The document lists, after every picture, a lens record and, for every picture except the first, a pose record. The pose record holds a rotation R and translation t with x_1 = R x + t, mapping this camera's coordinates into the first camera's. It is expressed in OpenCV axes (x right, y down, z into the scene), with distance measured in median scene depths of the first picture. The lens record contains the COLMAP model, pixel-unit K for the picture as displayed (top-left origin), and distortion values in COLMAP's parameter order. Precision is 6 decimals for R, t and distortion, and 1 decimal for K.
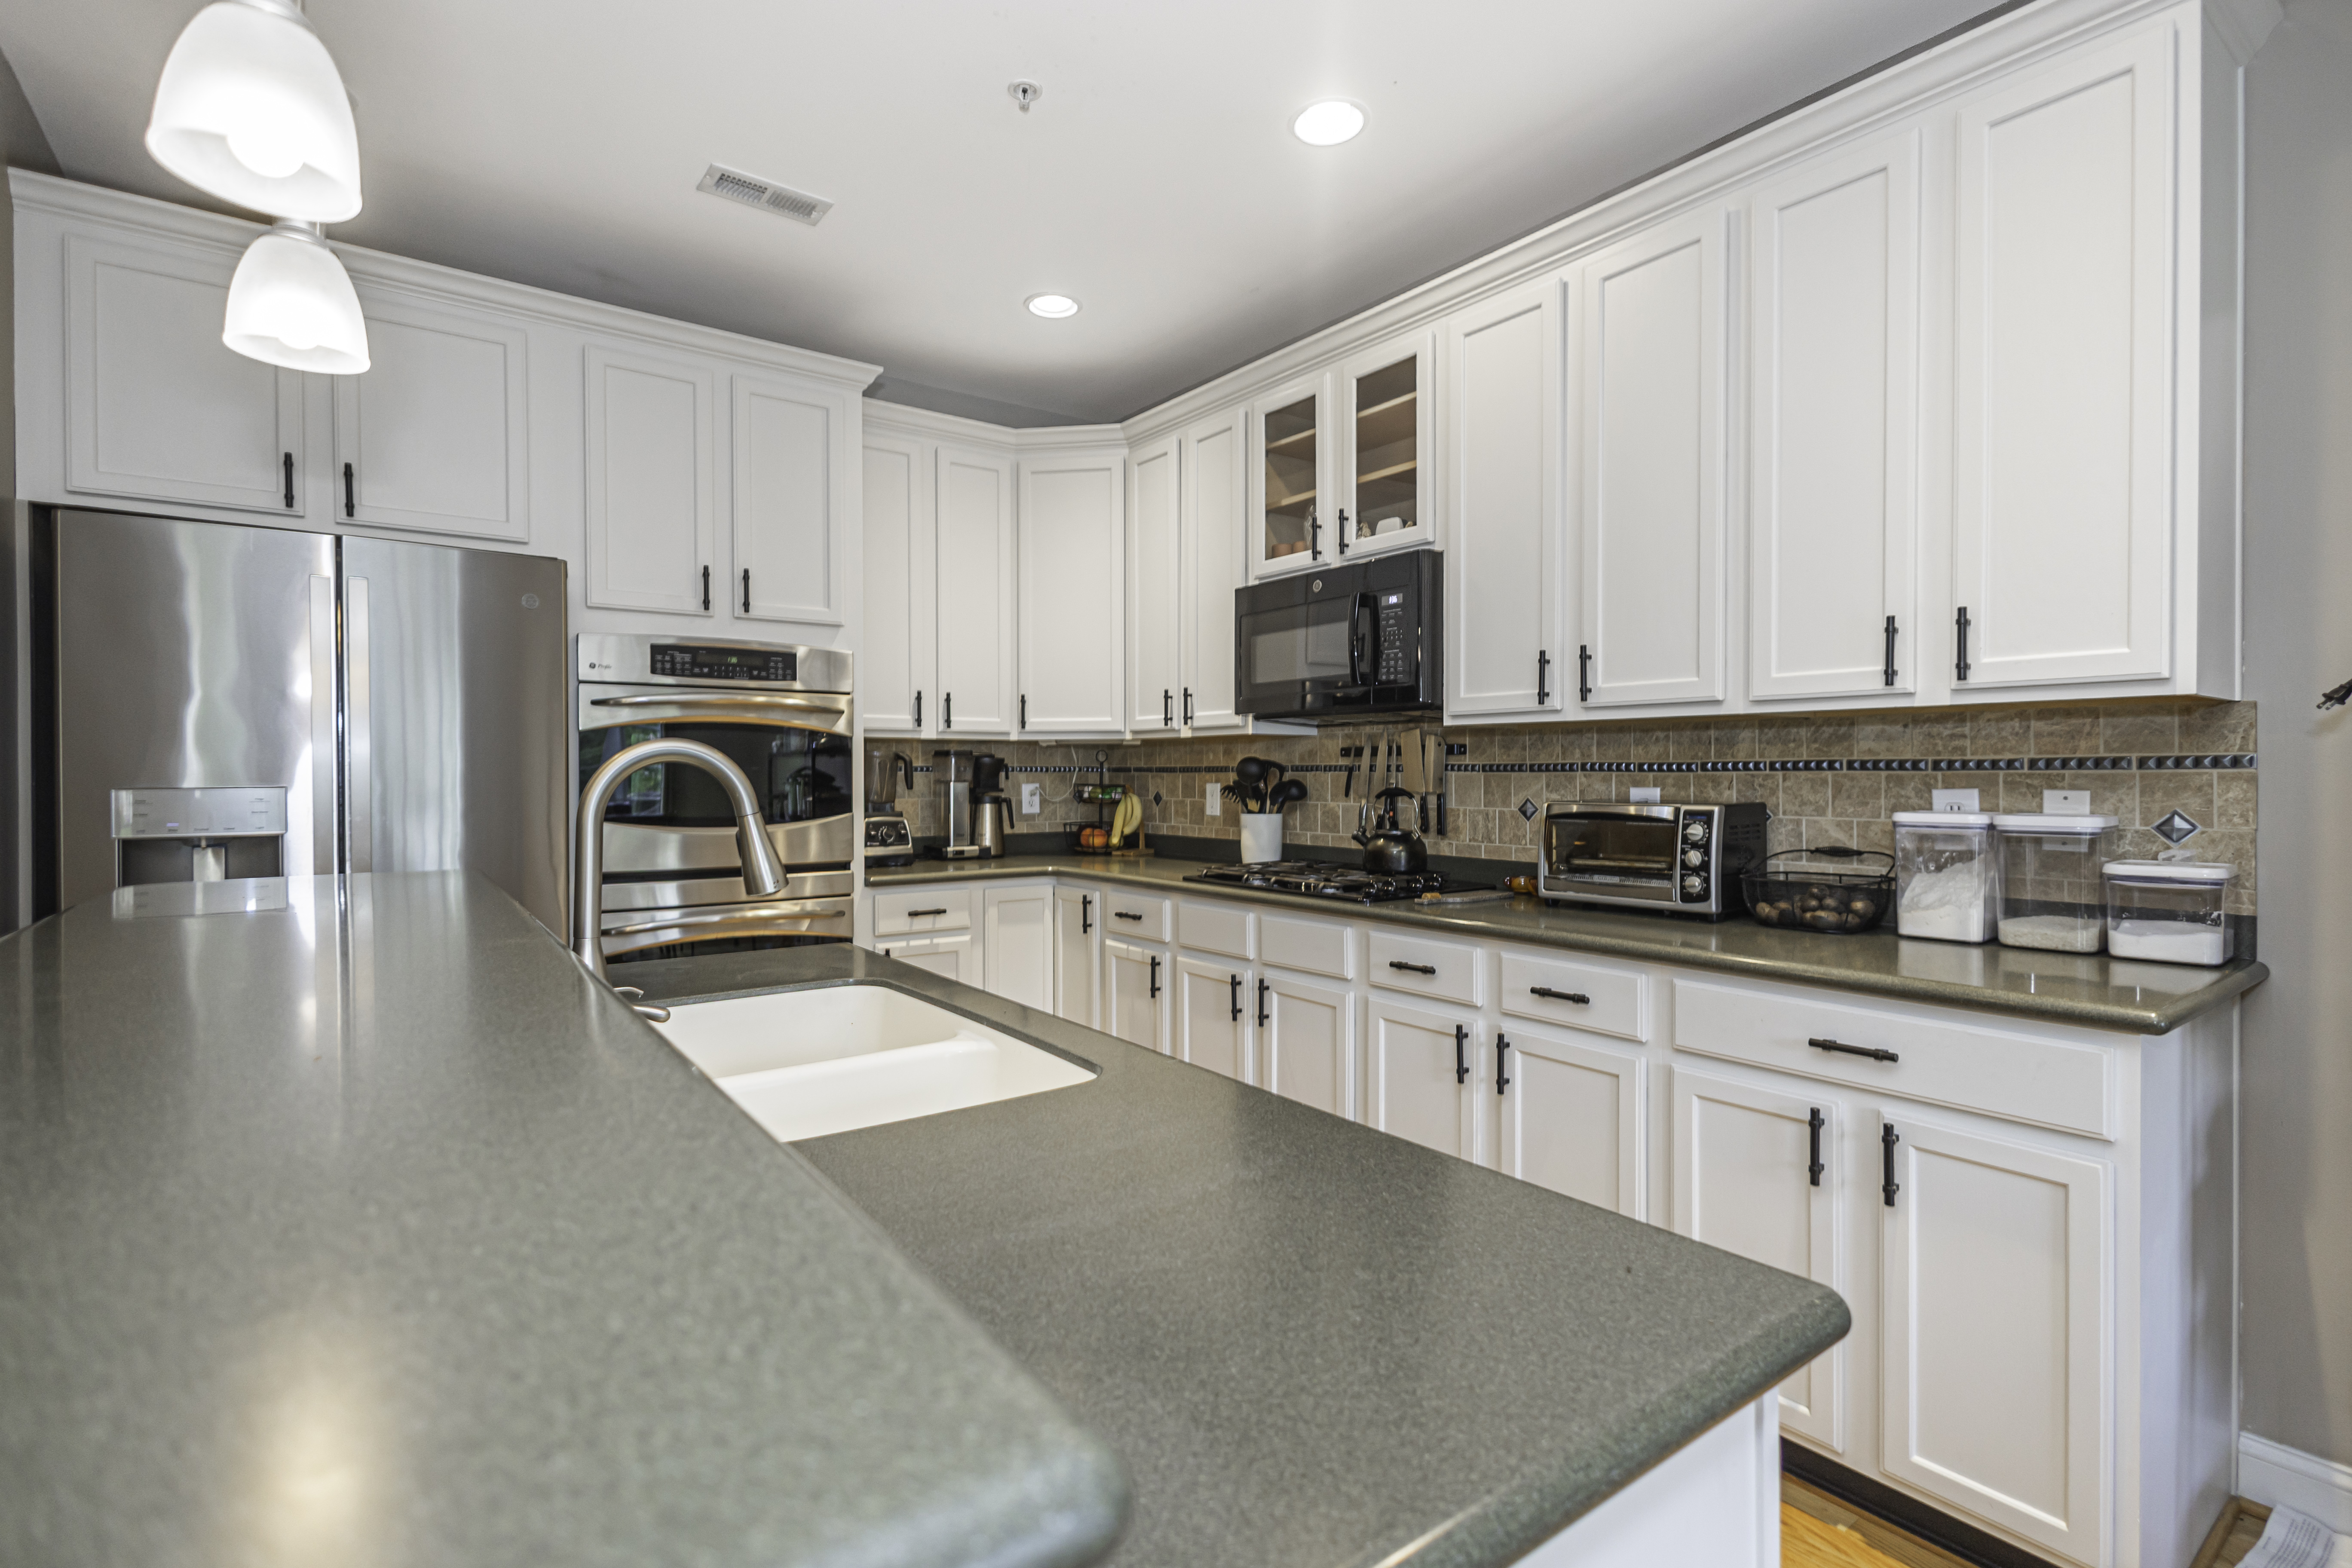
lens RADIAL K [[1084.5, 0, 1176.6], [0, 1084.5, 780.6], [0, 0, 1]] dist [0.005966, -0.000076]
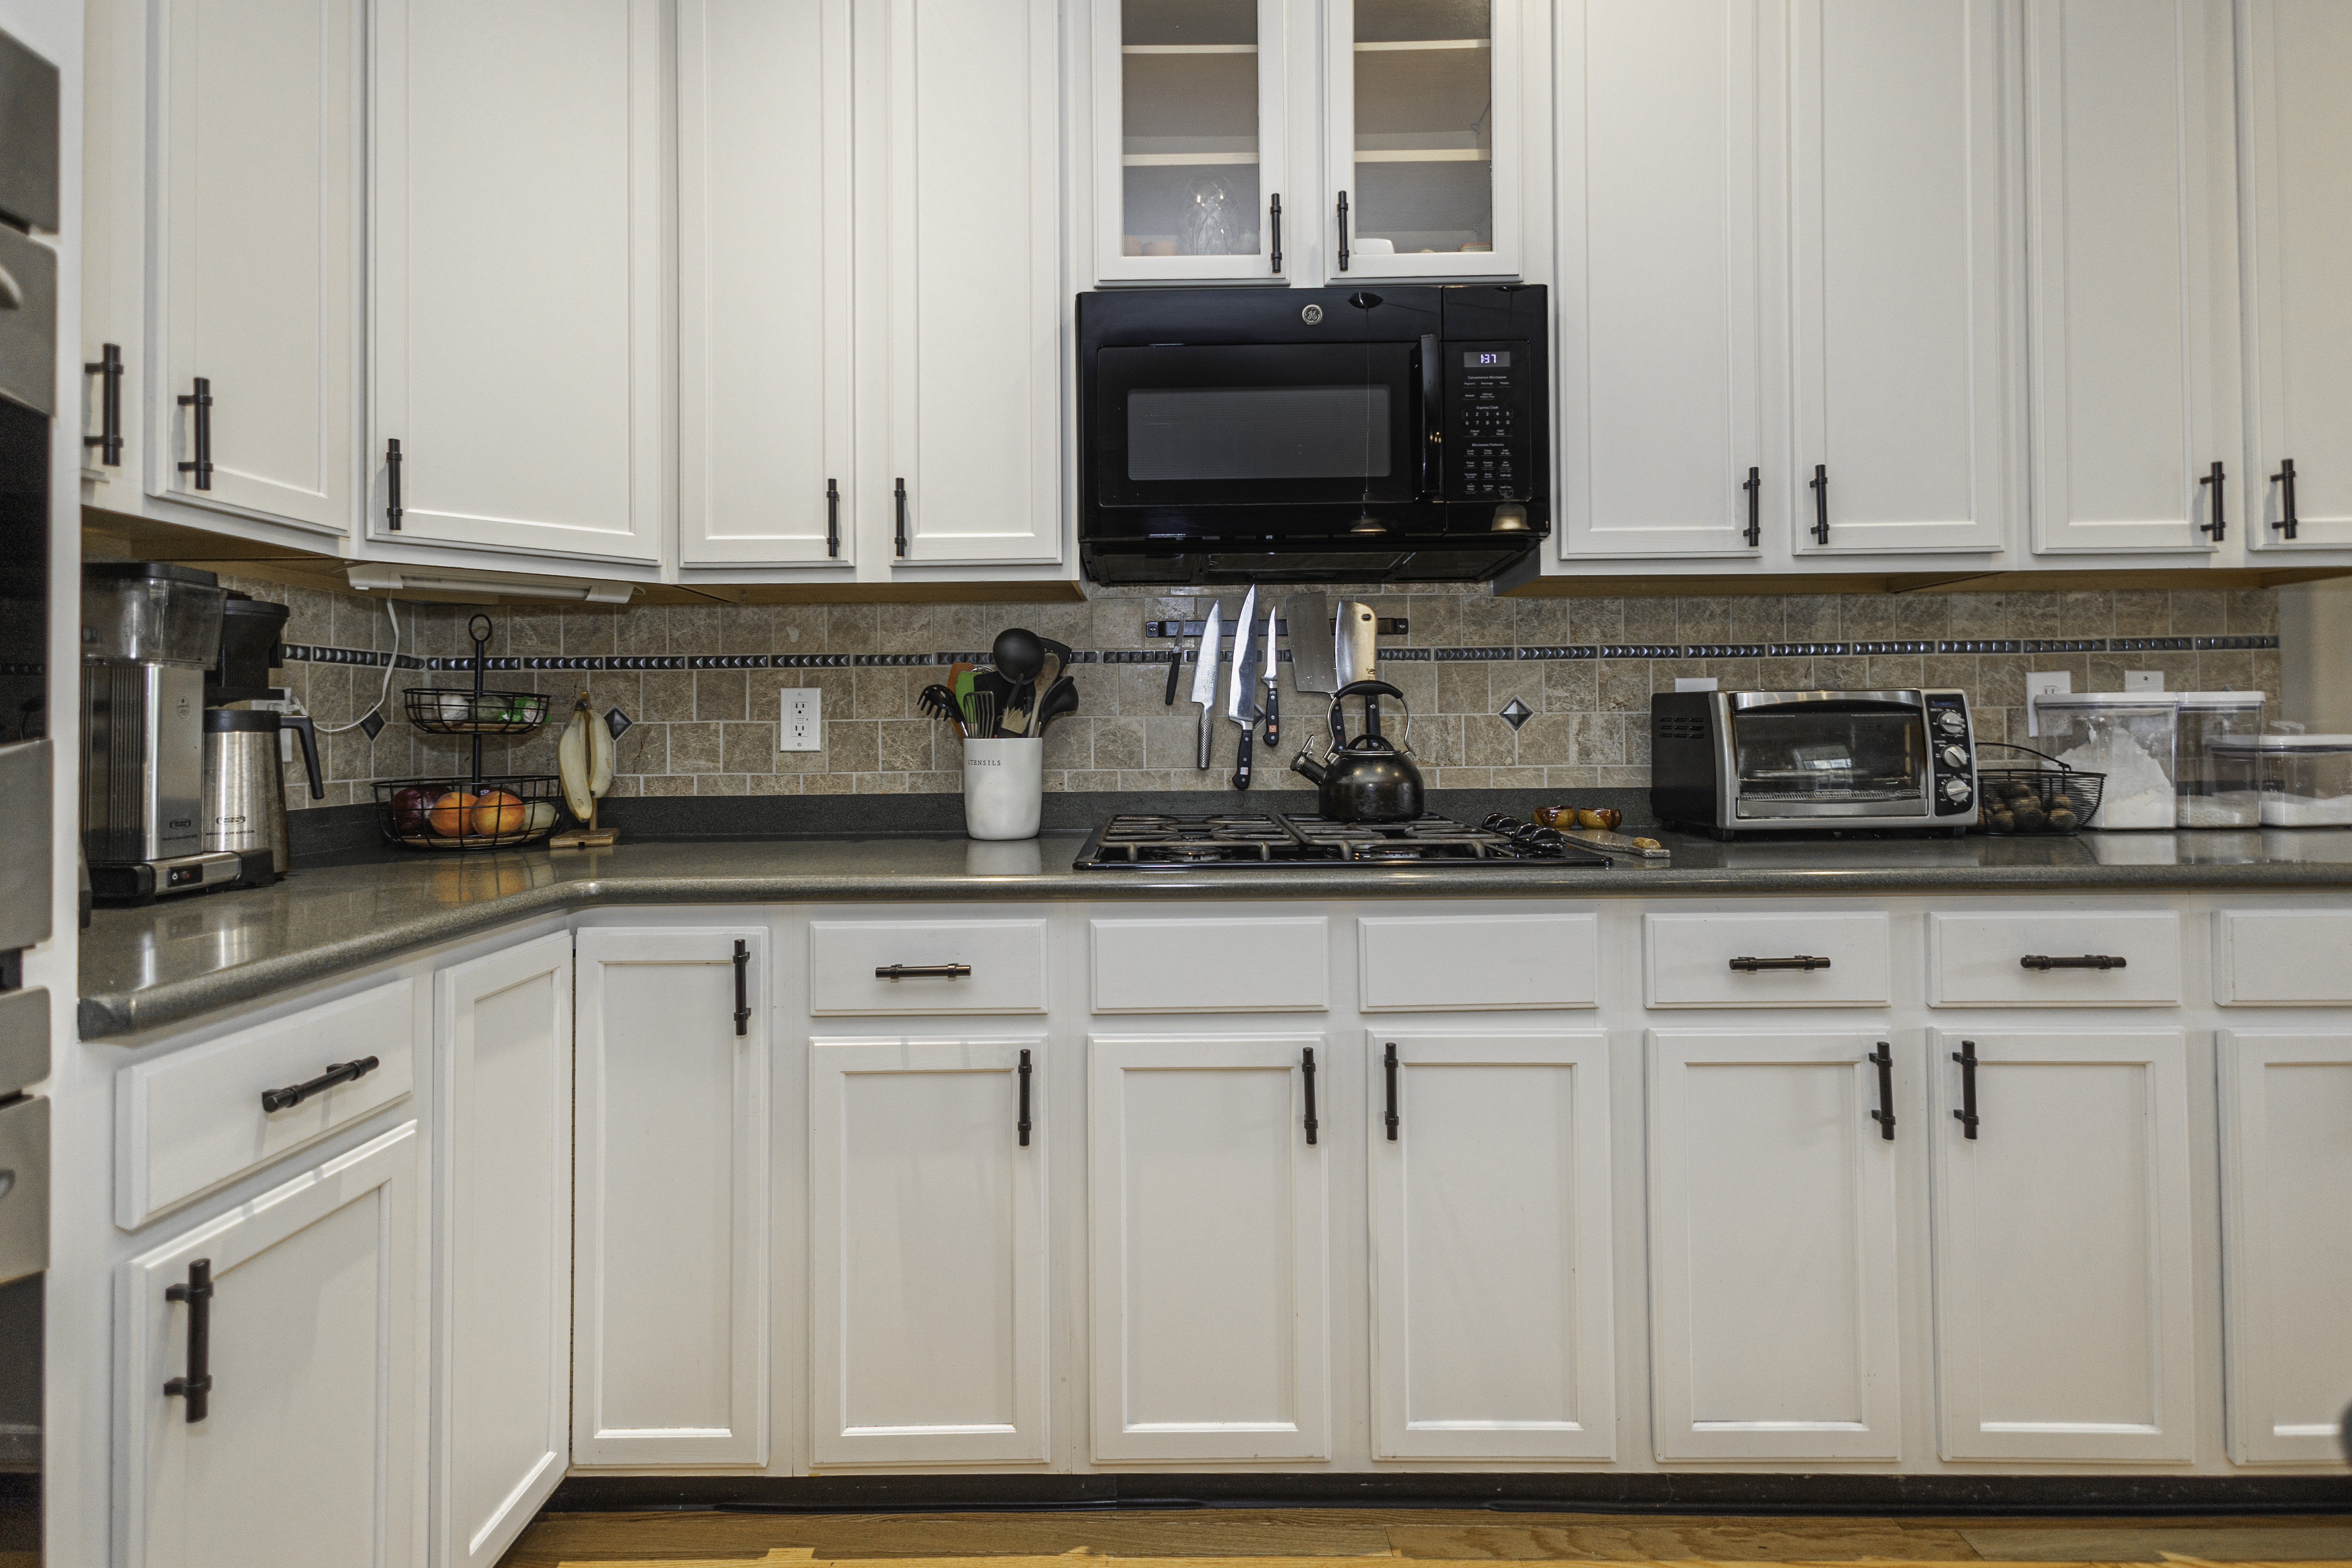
lens RADIAL K [[1140.5, 0, 1153.2], [0, 1140.5, 711.8], [0, 0, 1]] dist [0.008799, 0.000187]
pose [[0.609524, 0.007314, 0.792734, -0.406147], [0.015354, 0.999661, -0.021028, 0.038470], [-0.792619, 0.024989, 0.609205, 0.755981]]
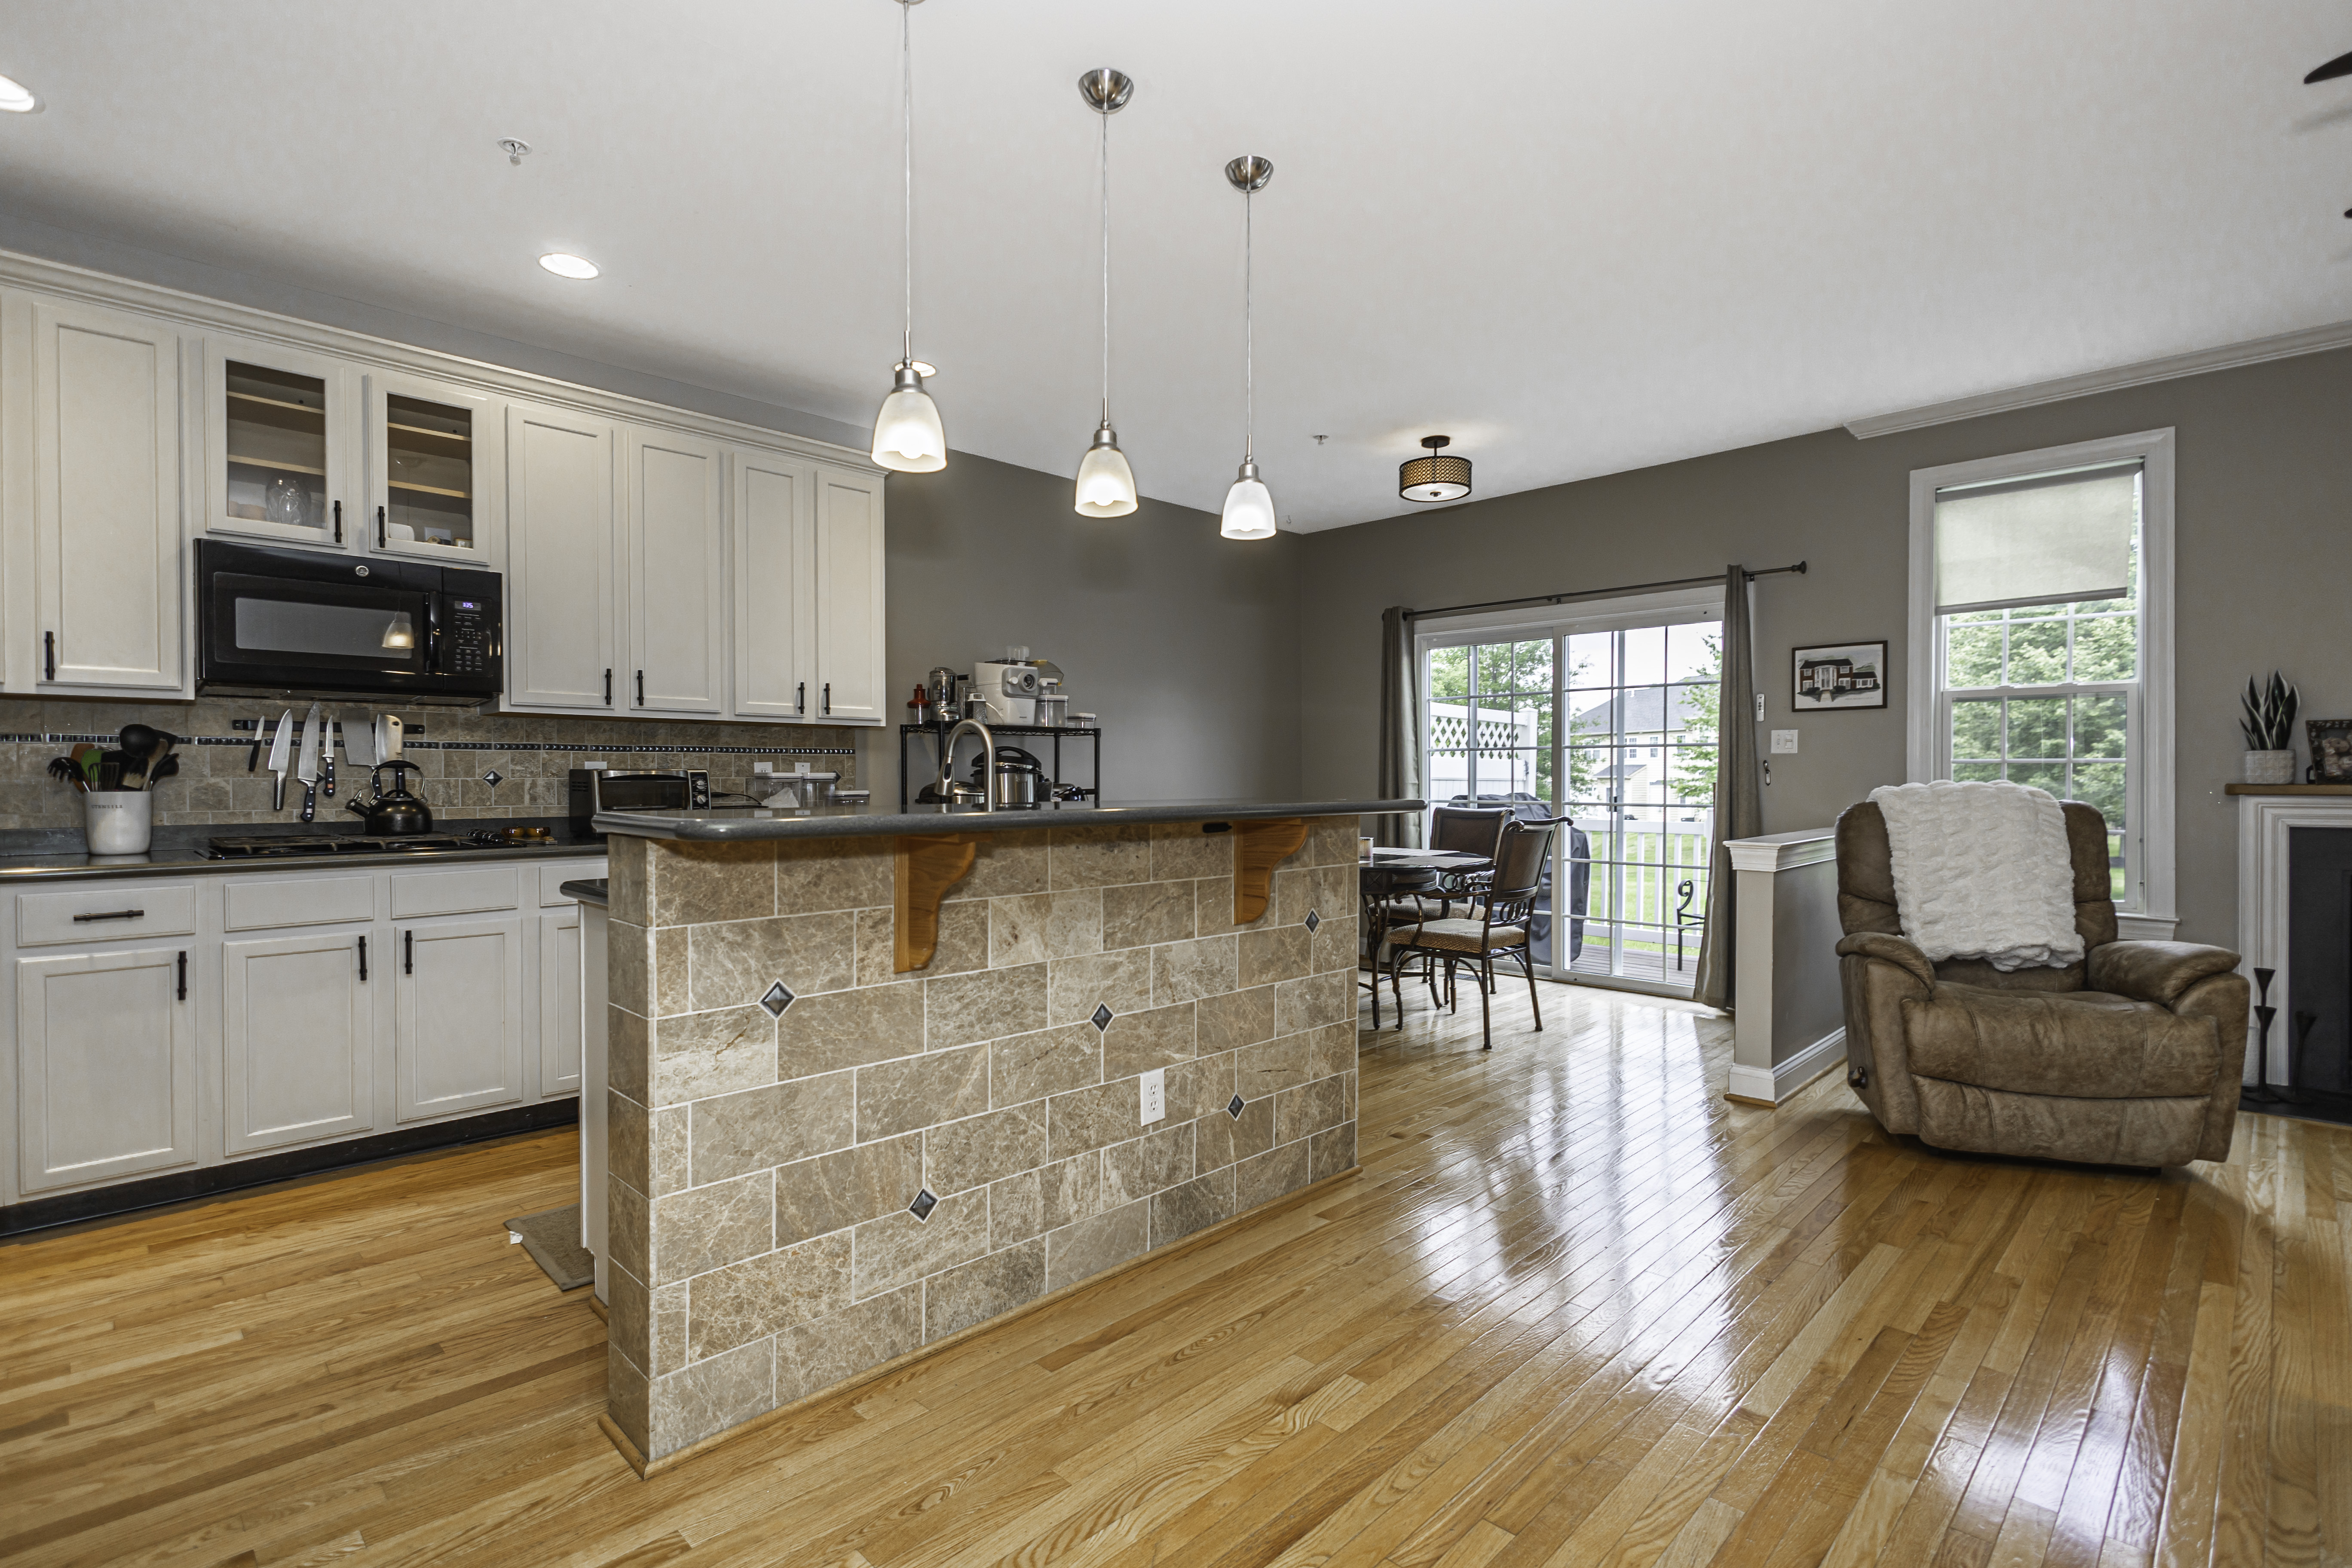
lens RADIAL K [[1093.2, 0, 1176.5], [0, 1093.2, 793.5], [0, 0, 1]] dist [0.009187, -0.000323]
pose [[-0.147535, -0.011836, 0.988986, -1.133118], [0.009523, 0.999865, 0.013387, 0.036014], [-0.989011, 0.011393, -0.147403, 0.387117]]
